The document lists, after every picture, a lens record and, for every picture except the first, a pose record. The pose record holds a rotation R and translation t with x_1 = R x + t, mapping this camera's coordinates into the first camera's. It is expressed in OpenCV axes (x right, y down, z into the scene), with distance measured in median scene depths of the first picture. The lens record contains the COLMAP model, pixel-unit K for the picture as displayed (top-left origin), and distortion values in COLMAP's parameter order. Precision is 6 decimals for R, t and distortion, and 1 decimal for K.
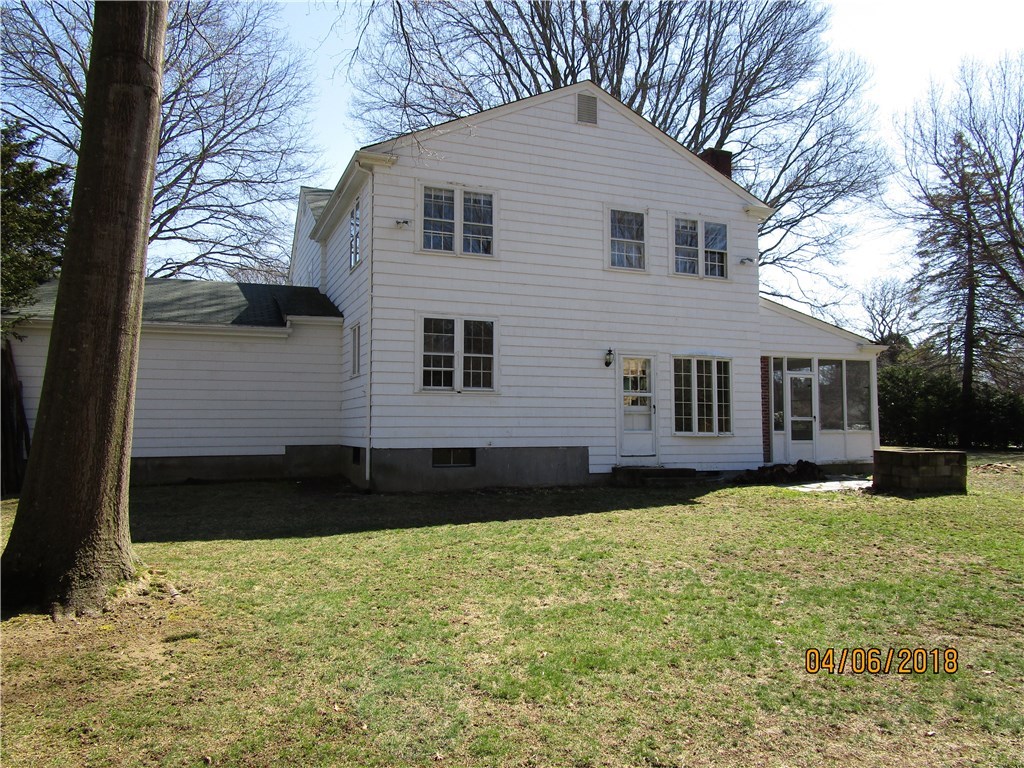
lens RADIAL K [[750.1, 0, 497.9], [0, 750.1, 383.6], [0, 0, 1]] dist [-0.002322, -0.000790]
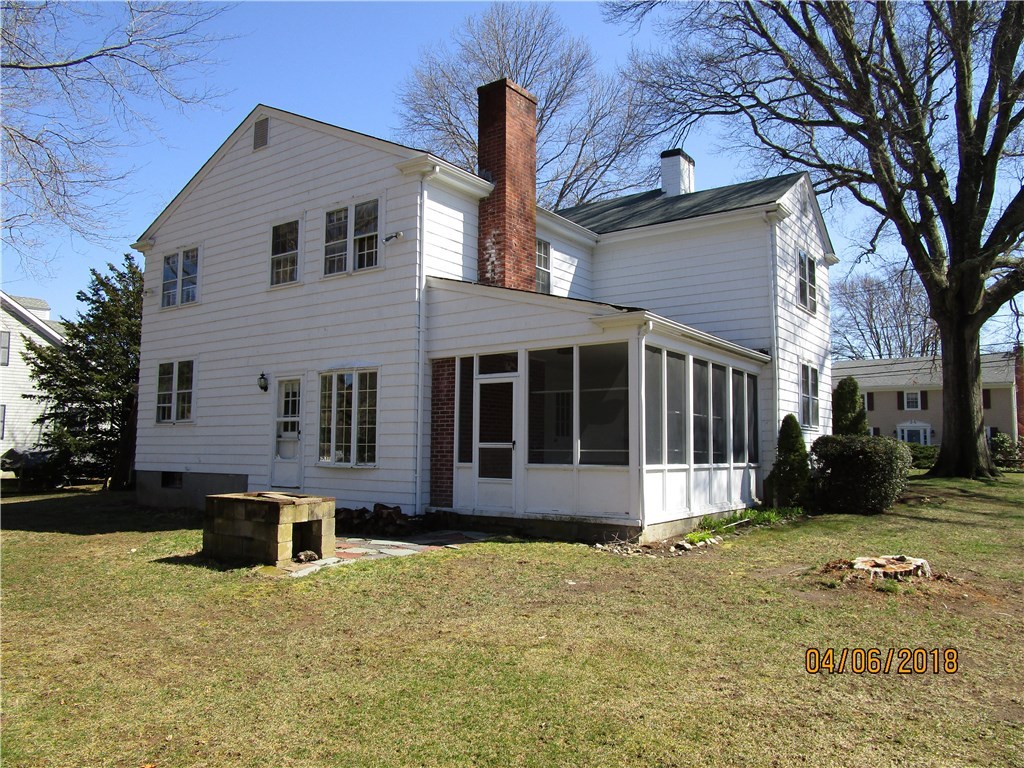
lens RADIAL K [[750.1, 0, 497.9], [0, 750.1, 383.6], [0, 0, 1]] dist [-0.002322, -0.000790]
pose [[0.521589, -0.071678, -0.850180, 1.070748], [0.045694, 0.997382, -0.056056, 0.033039], [0.851972, -0.009610, 0.523499, 0.724087]]
